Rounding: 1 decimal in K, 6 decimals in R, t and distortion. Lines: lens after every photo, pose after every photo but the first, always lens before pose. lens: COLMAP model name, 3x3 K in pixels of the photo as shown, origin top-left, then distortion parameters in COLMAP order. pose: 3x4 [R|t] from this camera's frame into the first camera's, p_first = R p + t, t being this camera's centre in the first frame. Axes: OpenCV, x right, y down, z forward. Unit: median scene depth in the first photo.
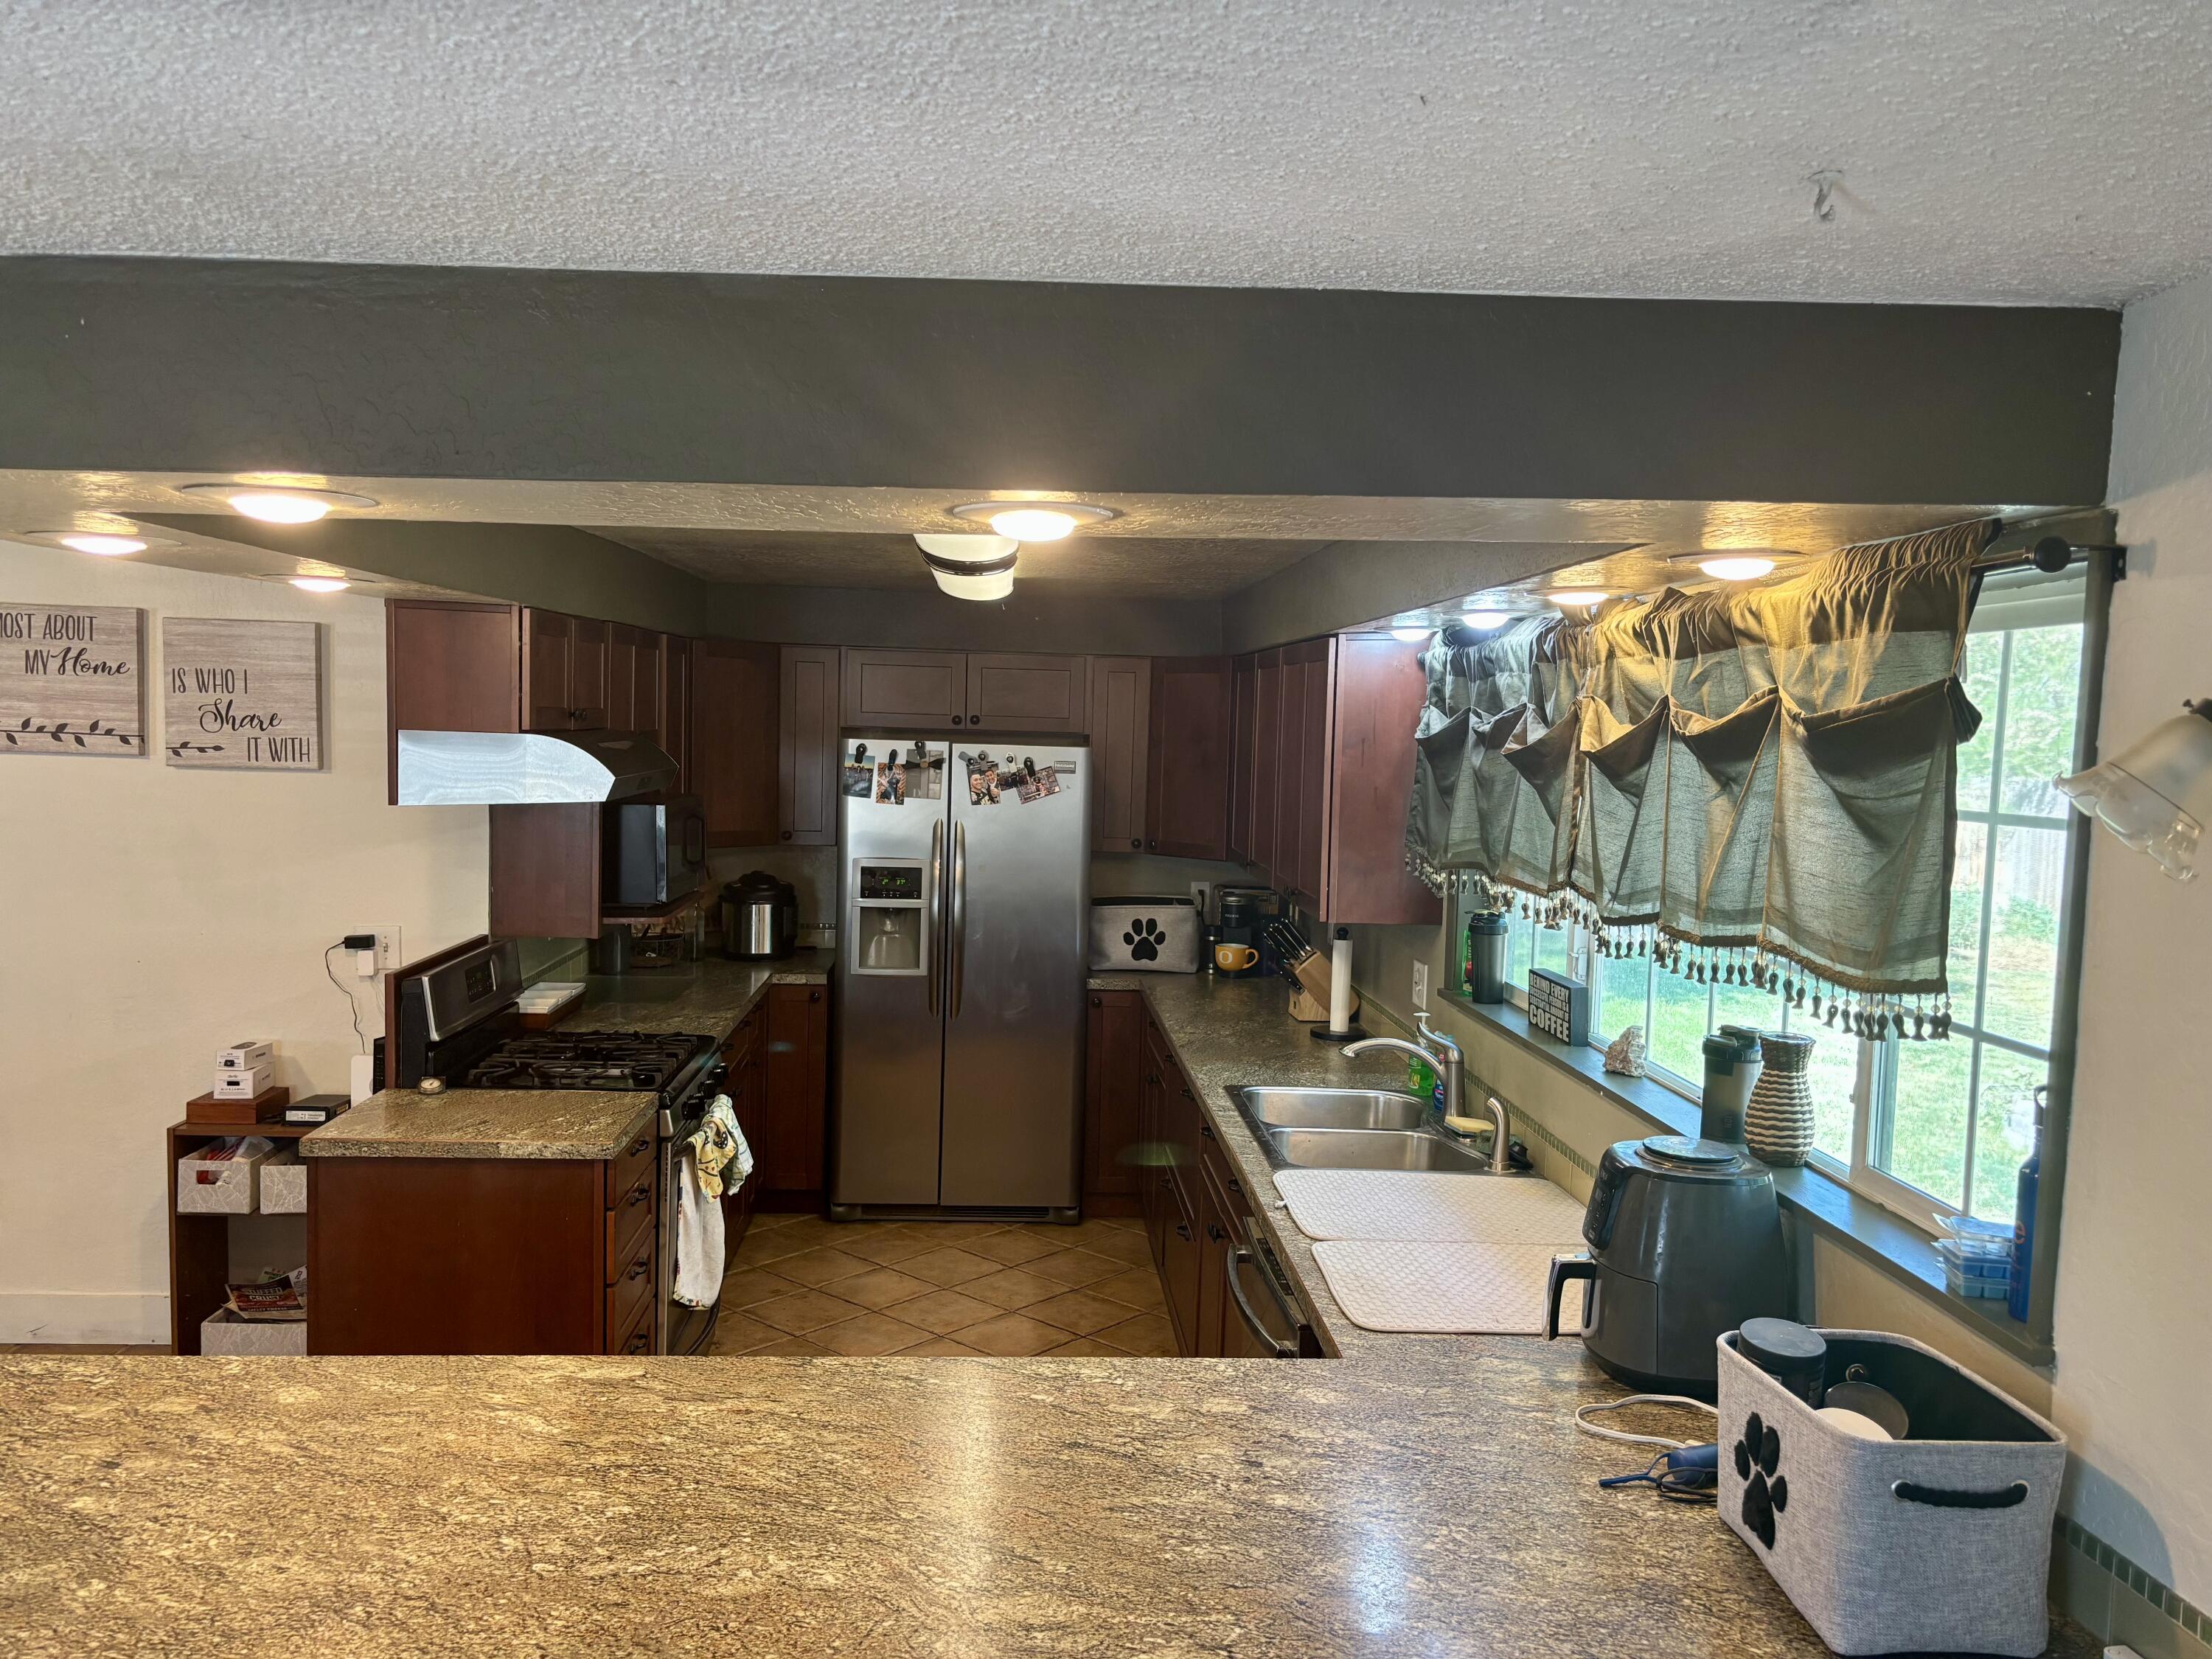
lens RADIAL K [[1670.2, 0, 1116.2], [0, 1670.2, 844.0], [0, 0, 1]] dist [0.053709, -0.061637]
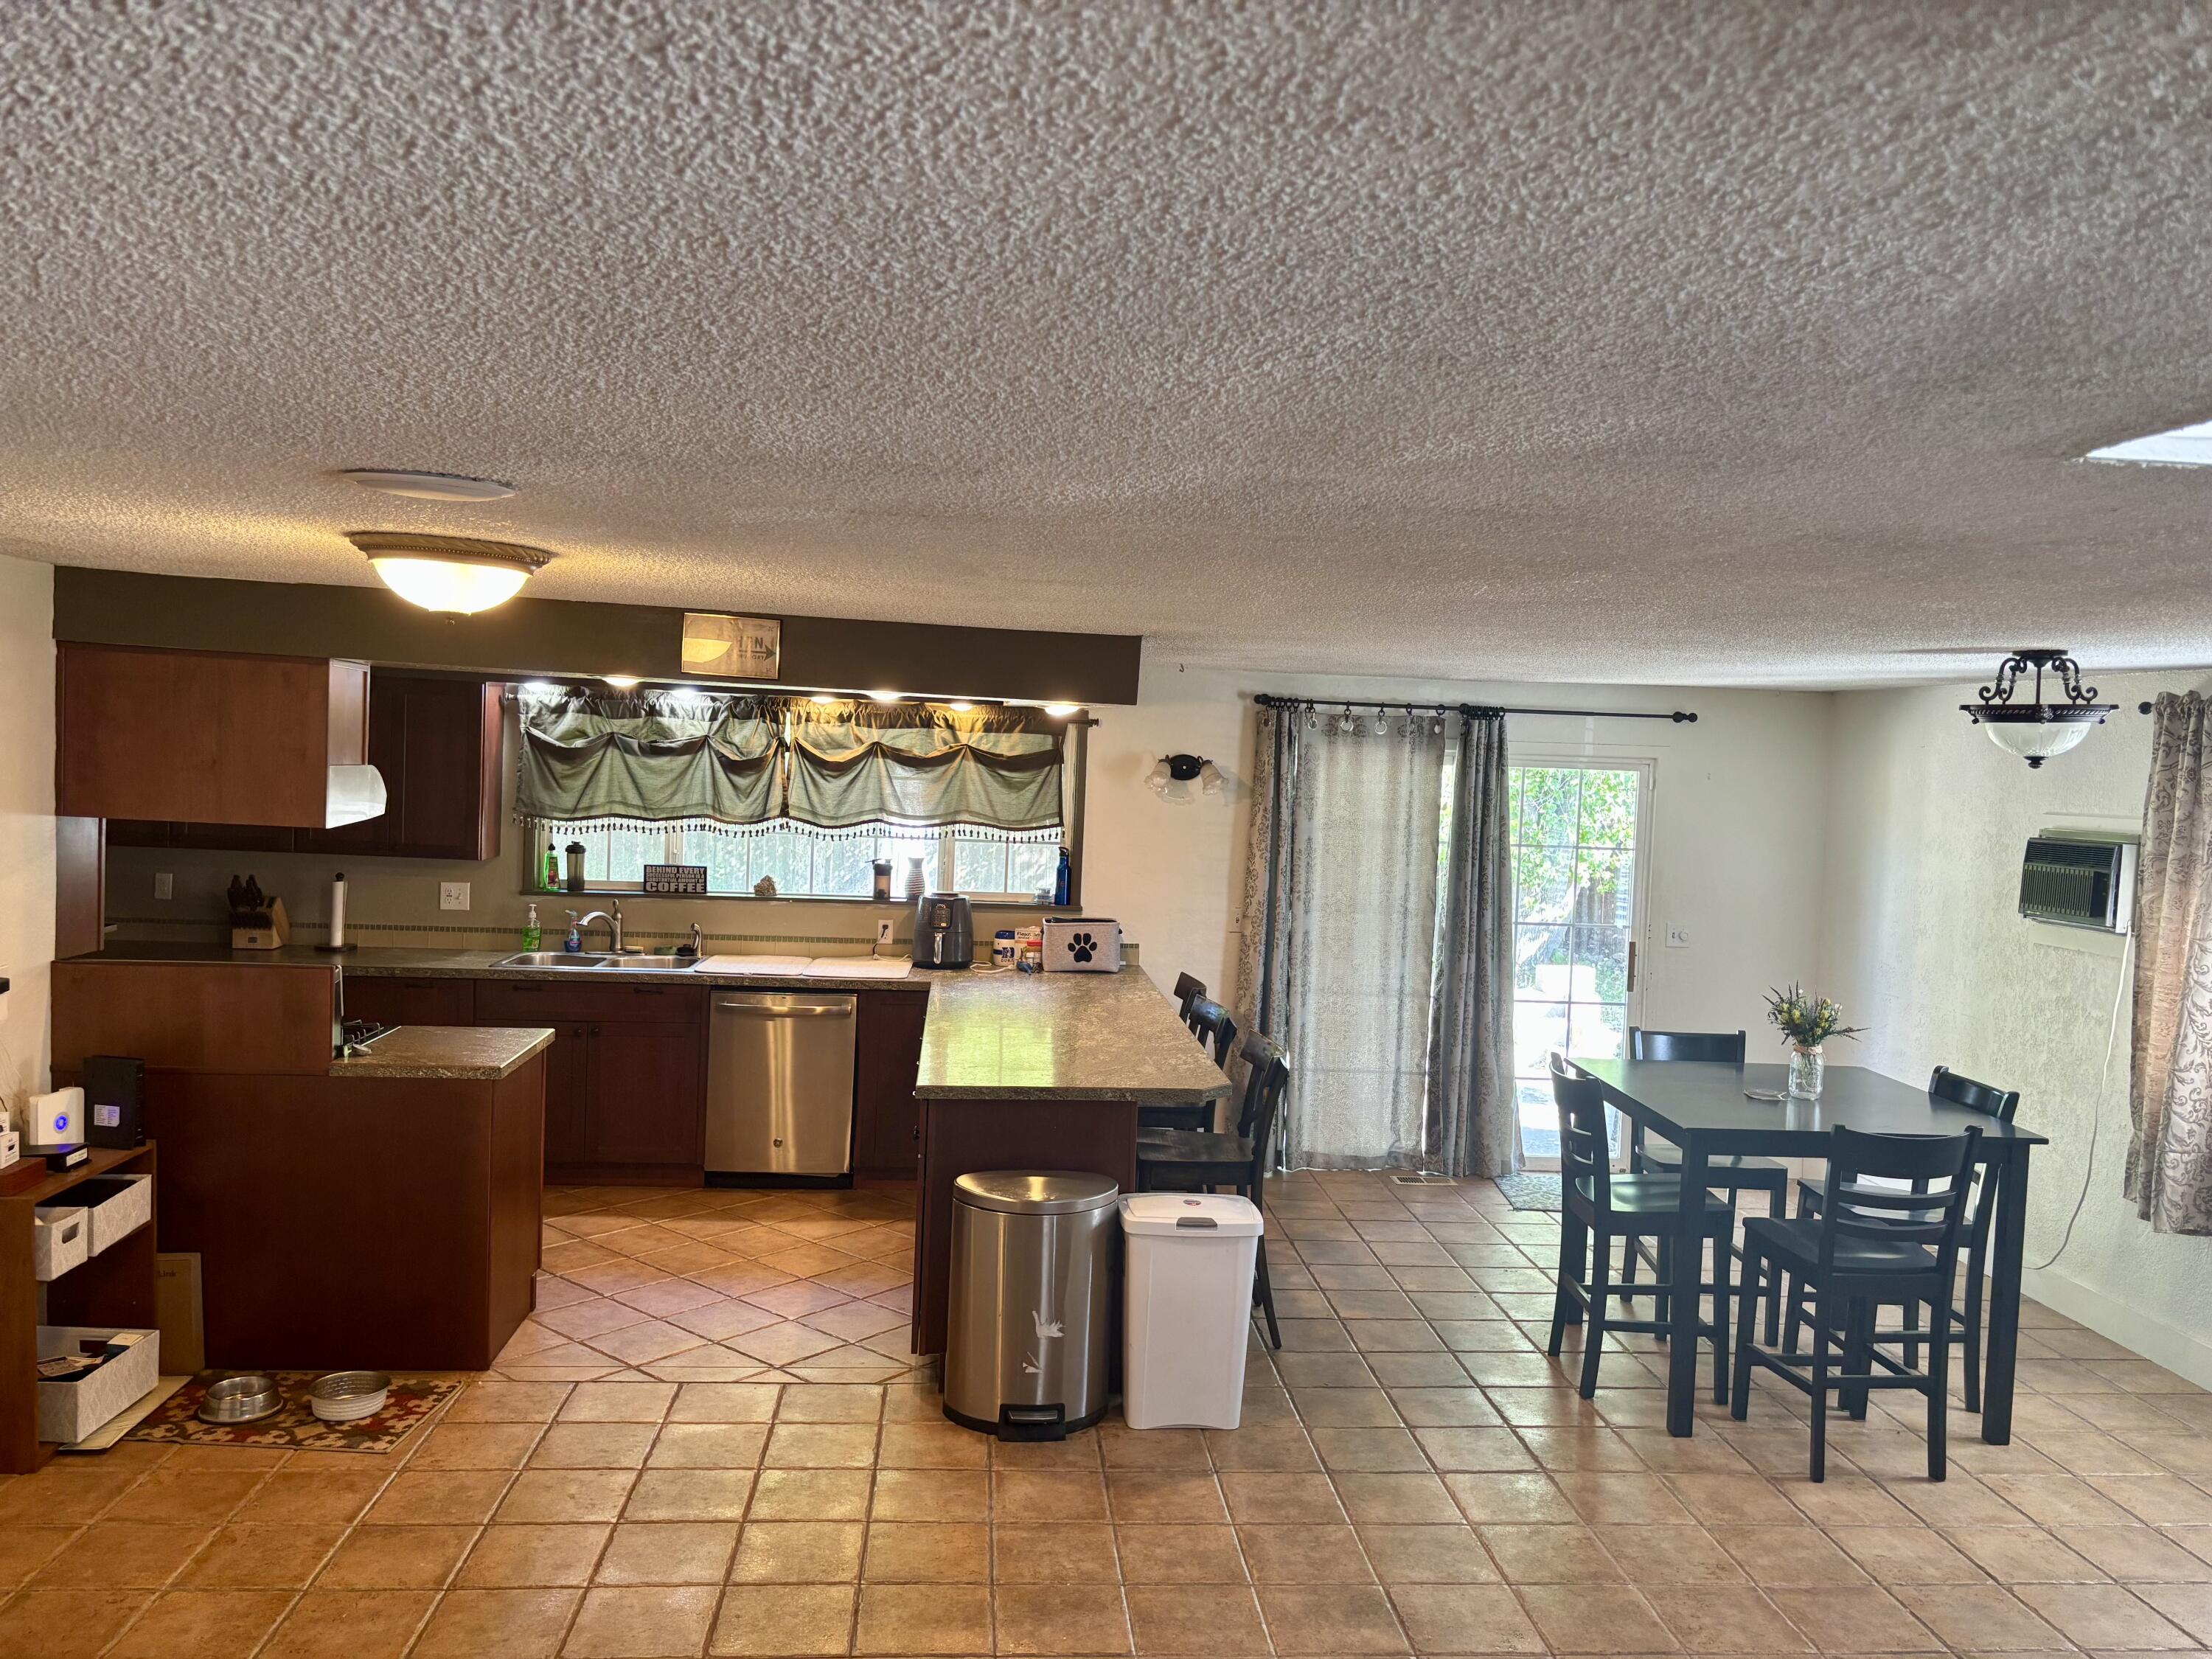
lens RADIAL K [[1681.6, 0, 1116.6], [0, 1681.6, 832.7], [0, 0, 1]] dist [0.140188, -0.174701]
pose [[-0.028033, -0.079742, 0.996421, -1.457921], [0.028846, 0.996333, 0.080546, -0.089718], [-0.999191, 0.031001, -0.025630, 0.407037]]
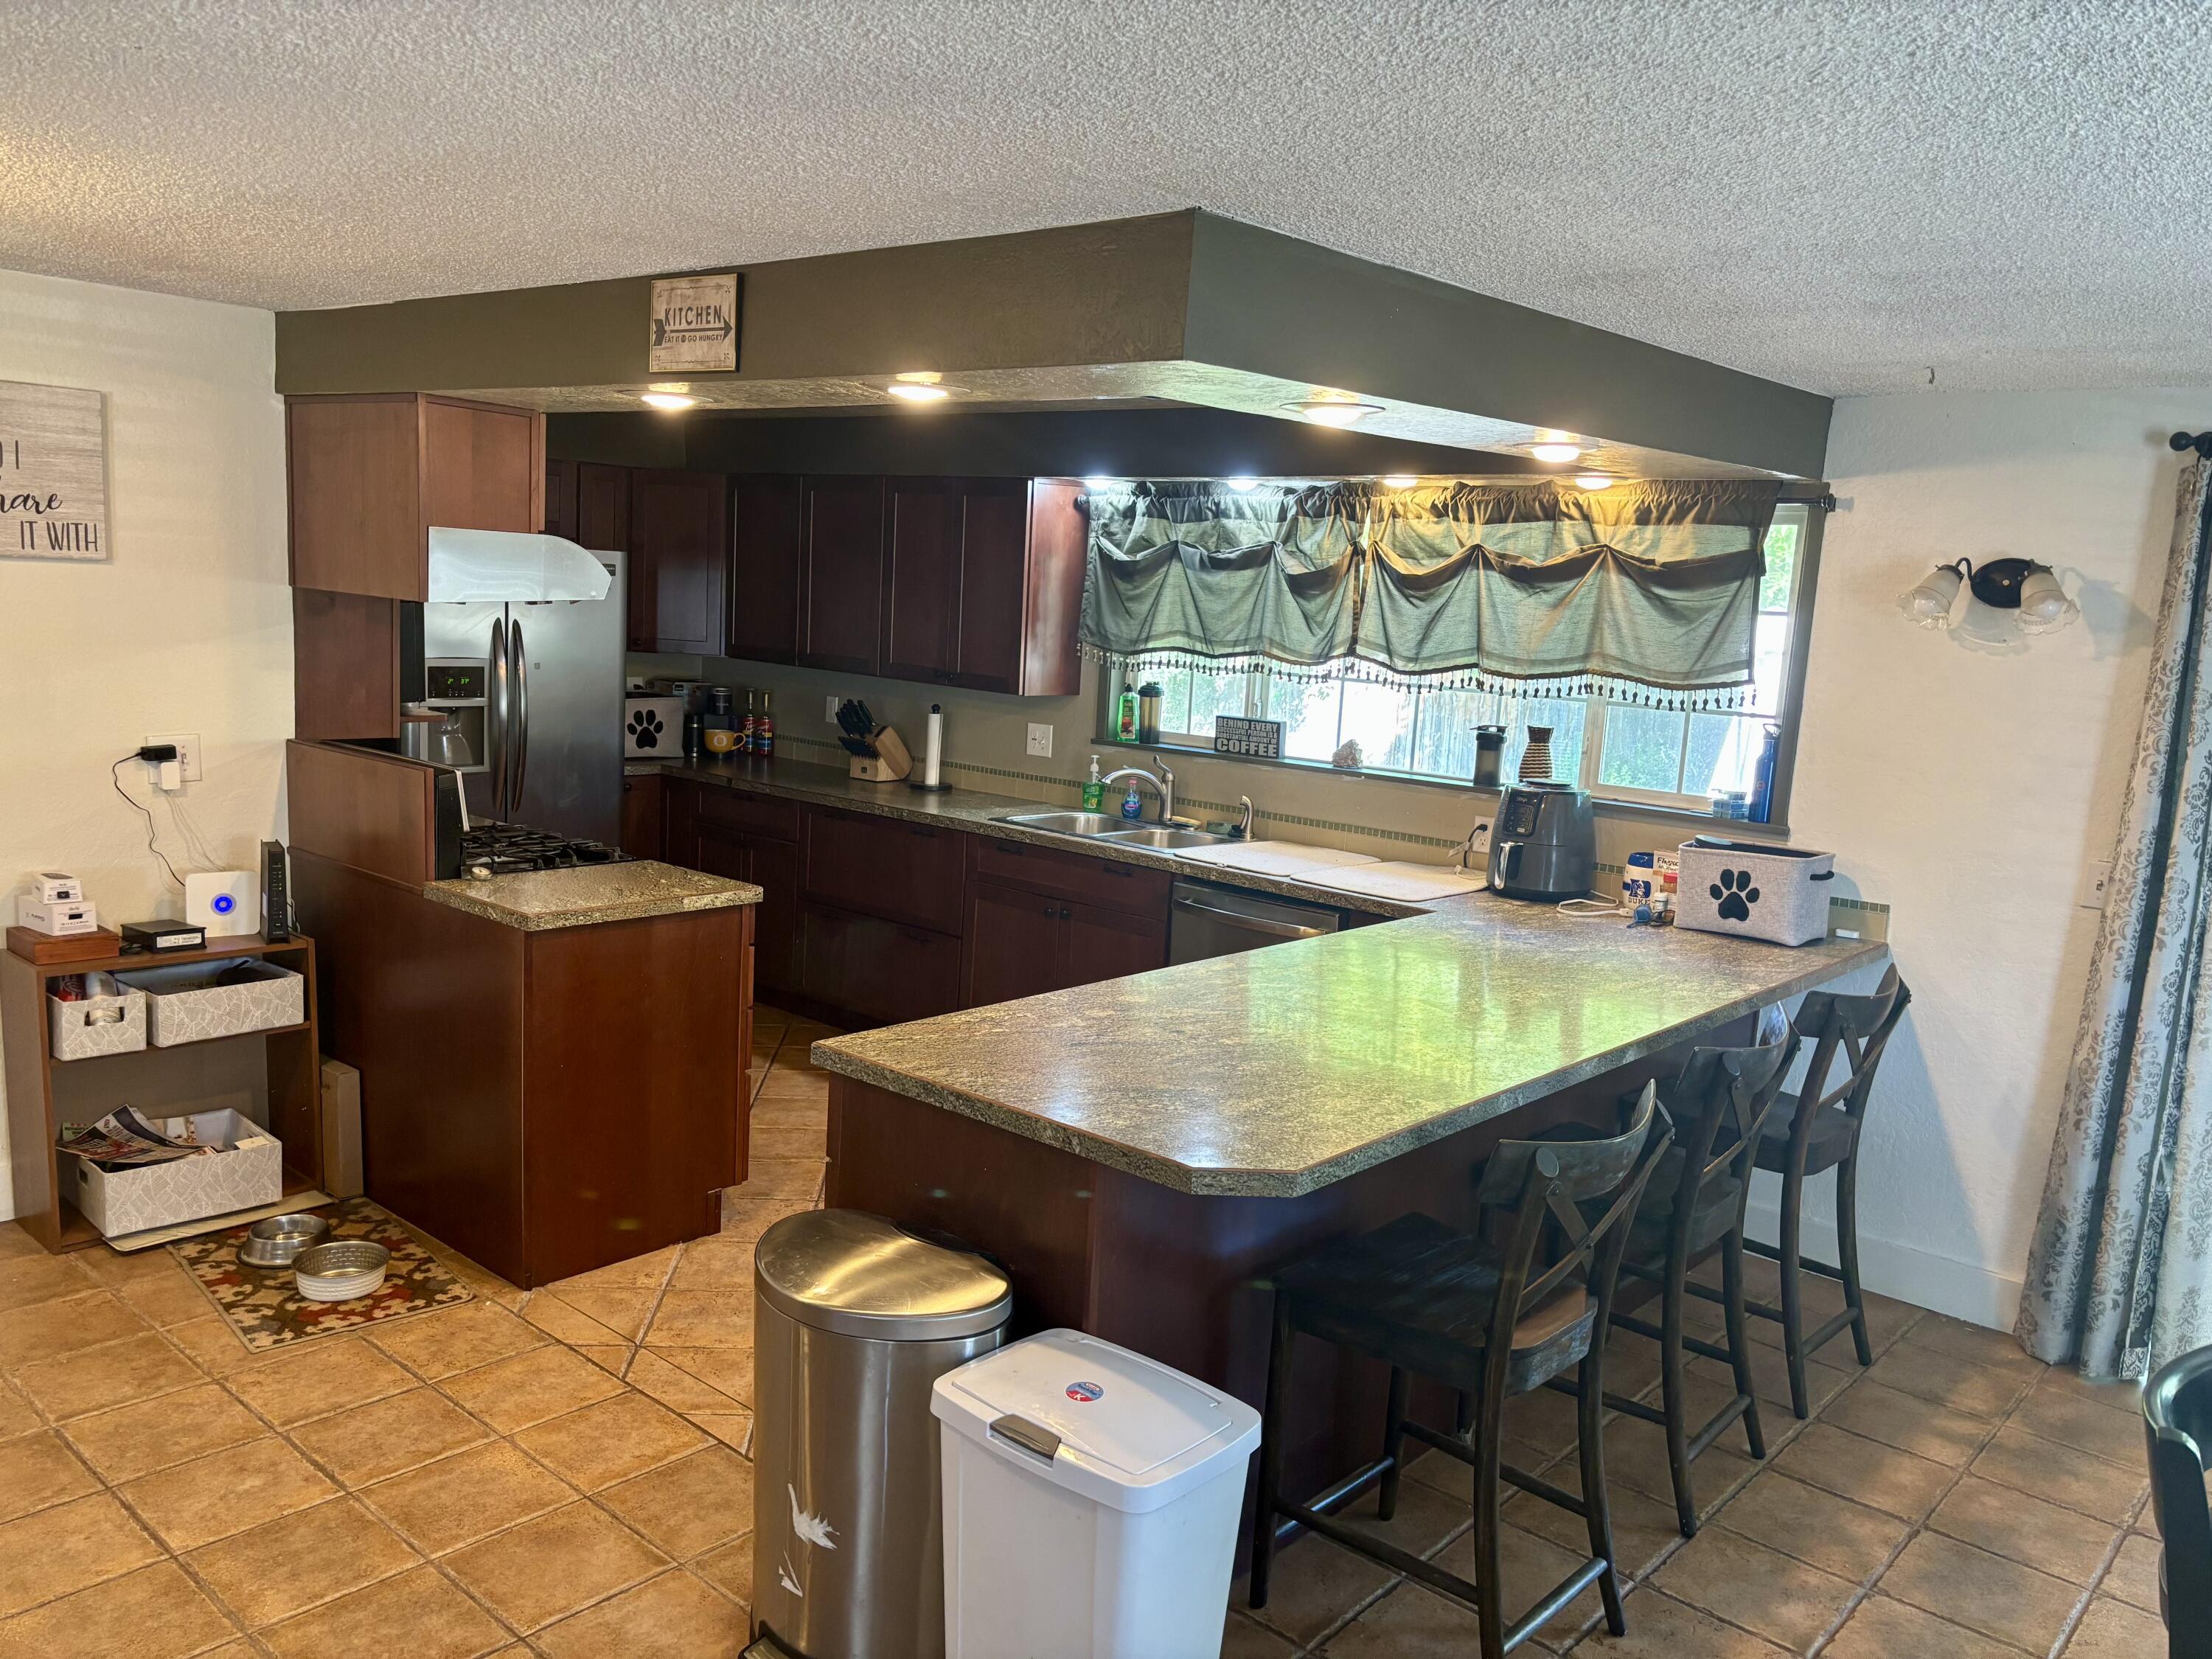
lens RADIAL K [[1668.6, 0, 1106.3], [0, 1668.6, 848.6], [0, 0, 1]] dist [0.057560, -0.060444]
pose [[0.708054, -0.097929, 0.699335, -0.743326], [0.015798, 0.992286, 0.122957, 0.005177], [-0.705981, -0.076012, 0.704140, -0.009011]]
